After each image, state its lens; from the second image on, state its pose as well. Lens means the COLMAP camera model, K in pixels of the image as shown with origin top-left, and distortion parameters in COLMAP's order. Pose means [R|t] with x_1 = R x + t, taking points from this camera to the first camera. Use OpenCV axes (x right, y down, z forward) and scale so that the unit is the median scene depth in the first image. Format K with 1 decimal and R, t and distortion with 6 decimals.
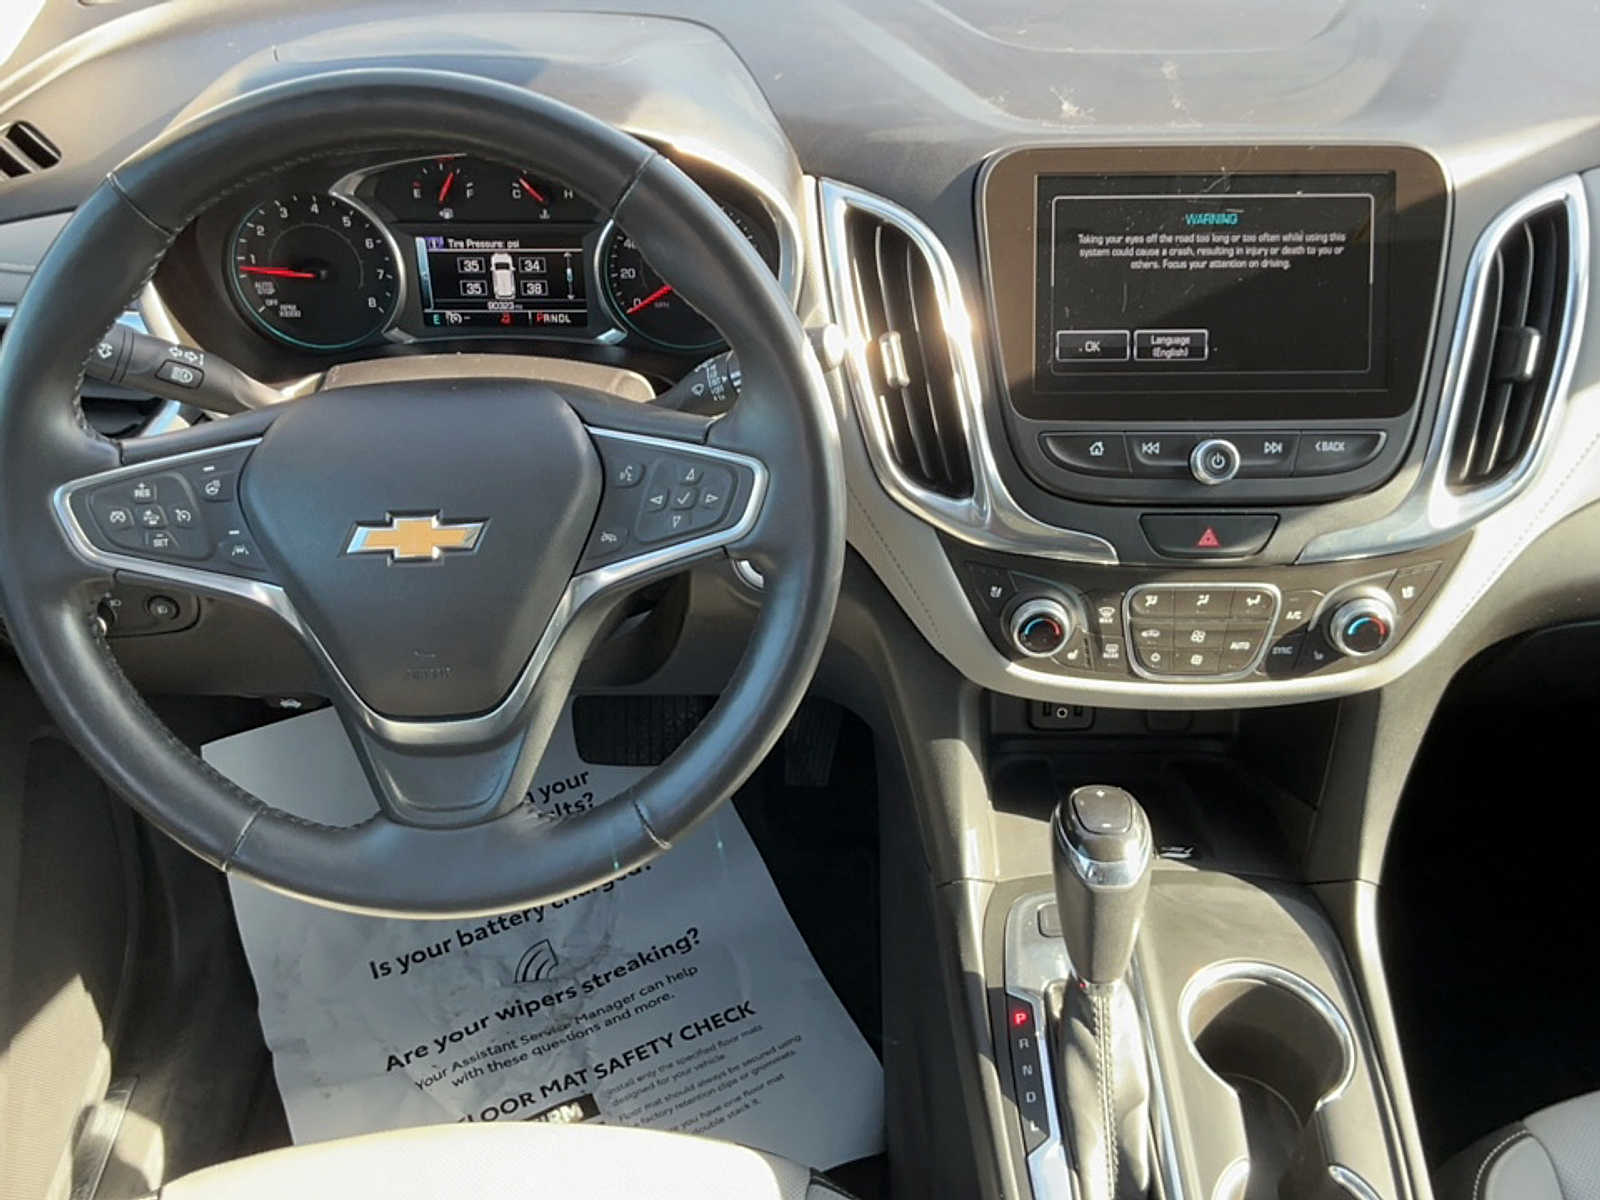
lens RADIAL K [[1706.5, 0, 806.2], [0, 1706.5, 599.1], [0, 0, 1]] dist [0.147399, -0.326985]
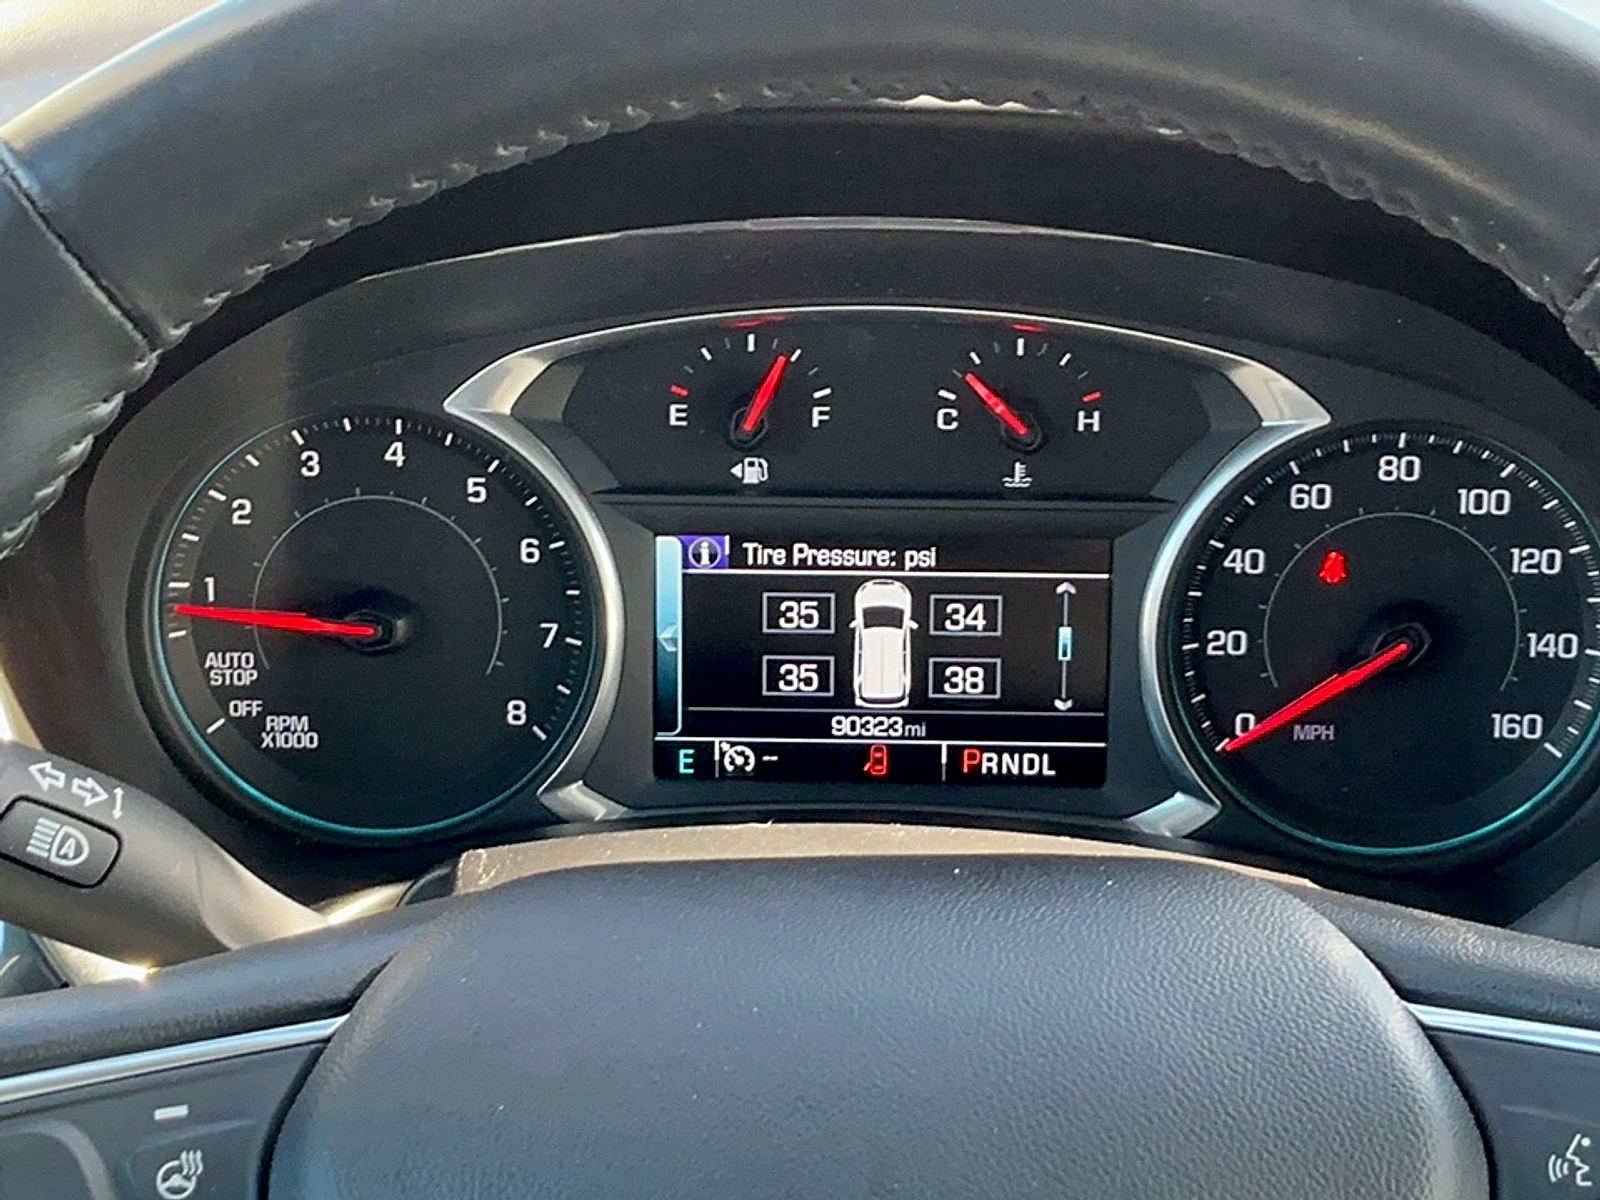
lens RADIAL K [[3284.4, 0, 800.0], [0, 3284.4, 600.0], [0, 0, 1]] dist [0.085393, 0.258398]
pose [[0.999108, 0.021727, -0.036205, -0.183113], [-0.030937, 0.960228, -0.277498, -0.004321], [0.028736, 0.278370, 0.960044, 0.360262]]
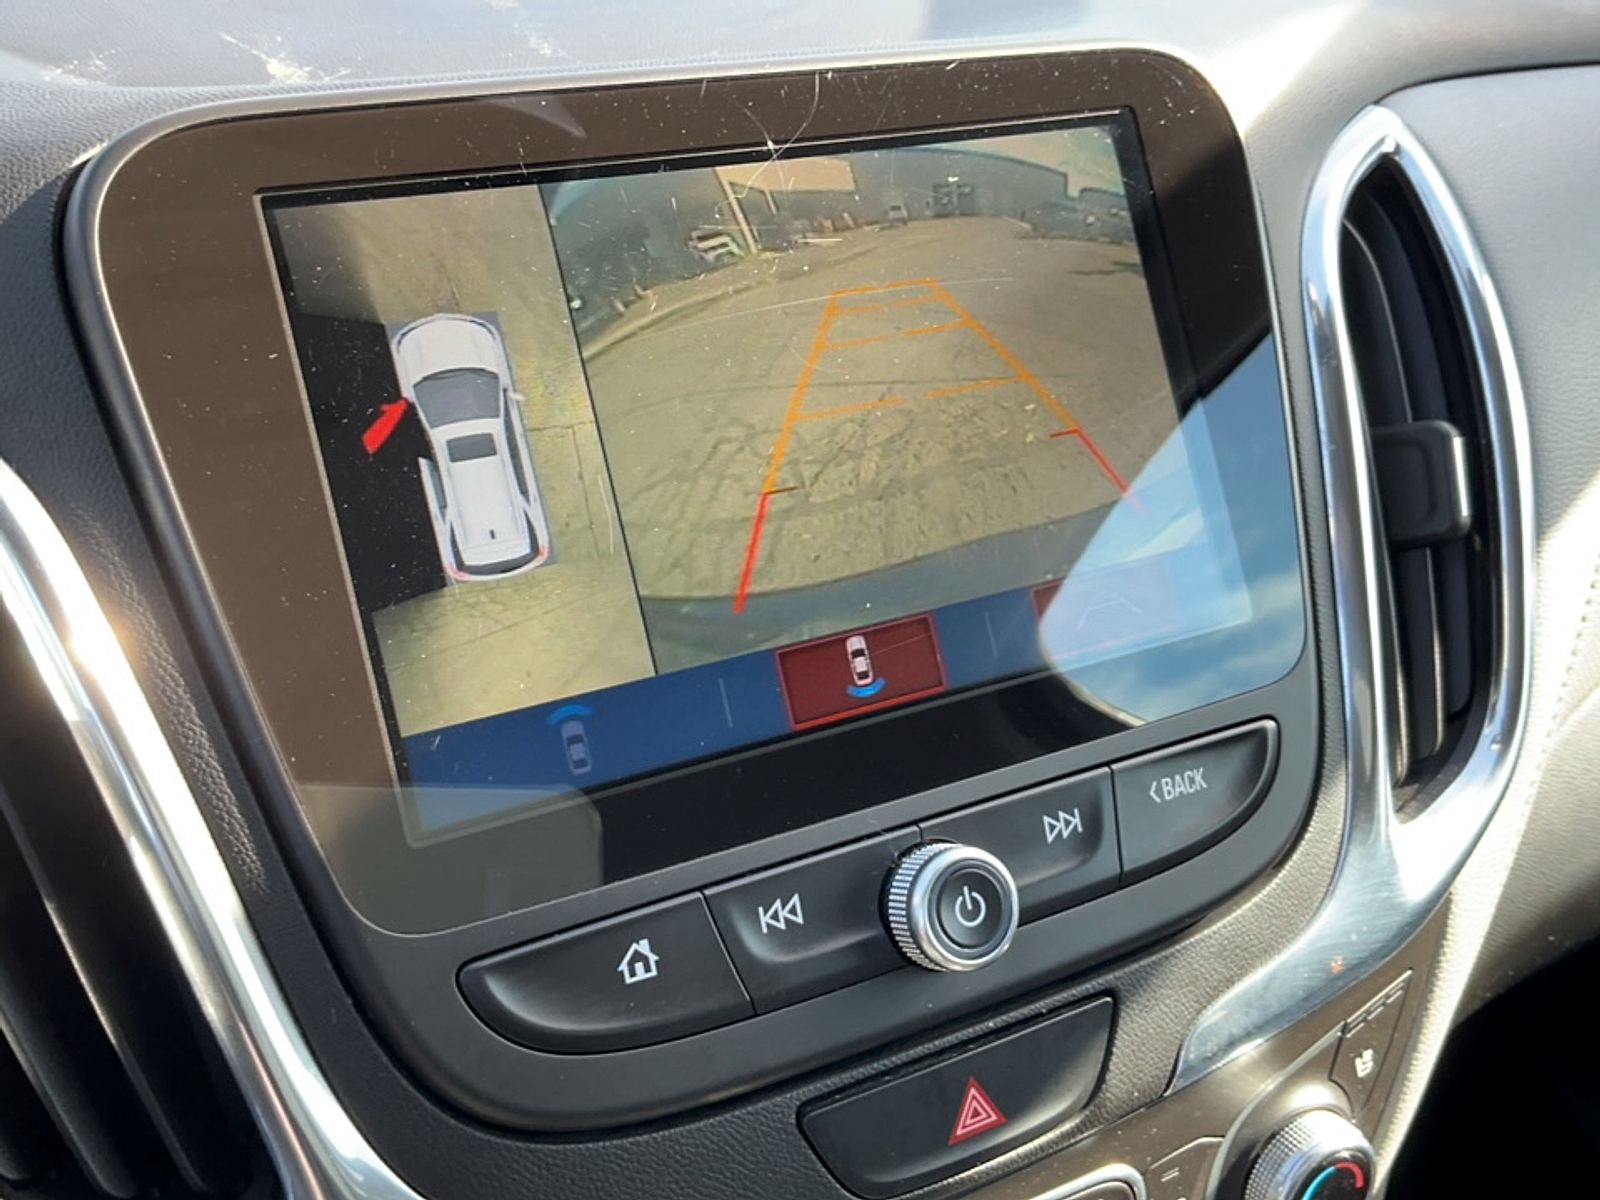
lens RADIAL K [[1614.7, 0, 799.0], [0, 1614.7, 639.7], [0, 0, 1]] dist [0.131439, -0.246537]
pose [[0.882451, -0.207351, 0.422239, 0.074776], [0.247362, 0.968030, -0.041593, -0.121798], [-0.400115, 0.141150, 0.905530, 0.667836]]
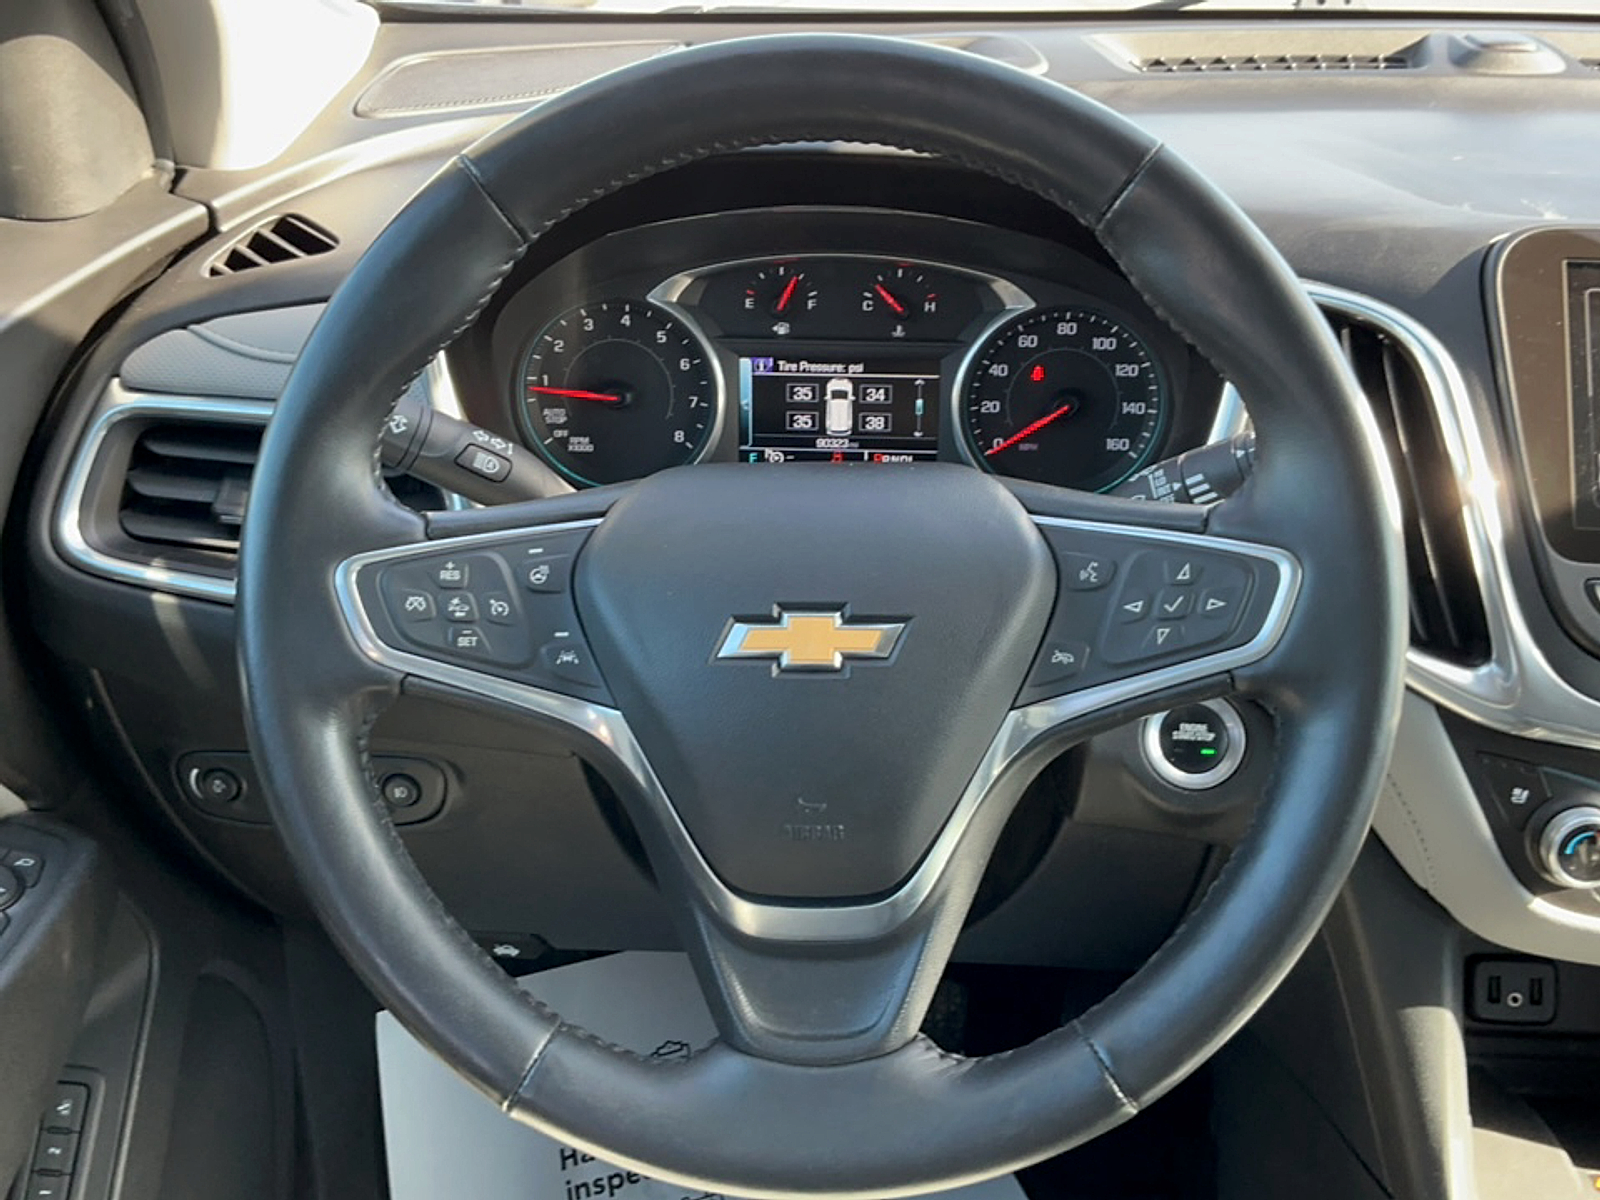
lens RADIAL K [[1706.5, 0, 806.2], [0, 1706.5, 599.1], [0, 0, 1]] dist [0.147399, -0.326985]
pose [[0.997866, 0.033346, -0.056140, -0.154938], [-0.044331, 0.977229, -0.207505, 0.080557], [0.047942, 0.209551, 0.976622, 0.233120]]
